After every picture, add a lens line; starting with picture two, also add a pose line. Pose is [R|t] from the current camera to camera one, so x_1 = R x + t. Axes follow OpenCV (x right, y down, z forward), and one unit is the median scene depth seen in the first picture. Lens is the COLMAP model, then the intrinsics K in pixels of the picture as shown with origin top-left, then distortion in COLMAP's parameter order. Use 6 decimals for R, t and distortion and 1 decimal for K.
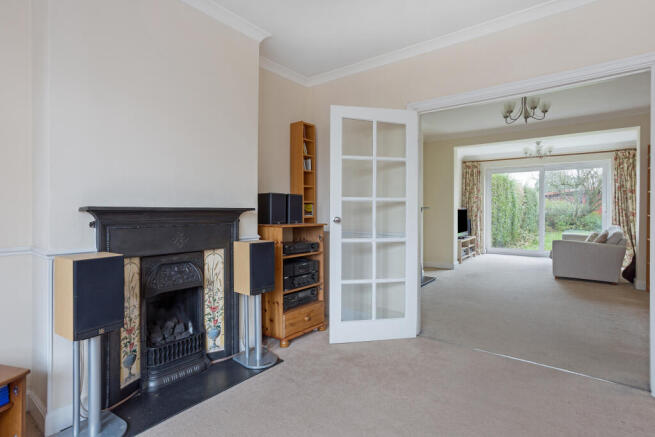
lens RADIAL K [[329.3, 0, 330.3], [0, 329.3, 209.0], [0, 0, 1]] dist [-0.004132, -0.000209]
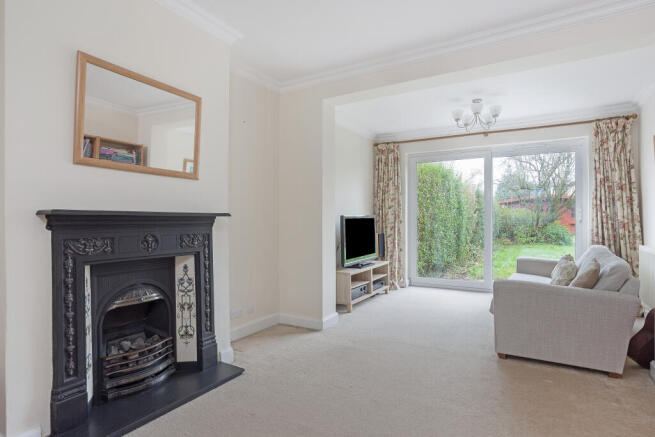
lens RADIAL K [[350.7, 0, 327.5], [0, 350.7, 218.5], [0, 0, 1]] dist [-0.039142, -0.000428]
pose [[0.995230, -0.000937, 0.097549, 0.251624], [0.000976, 0.999999, -0.000347, 0.002459], [-0.097548, 0.000441, 0.995231, 0.337363]]
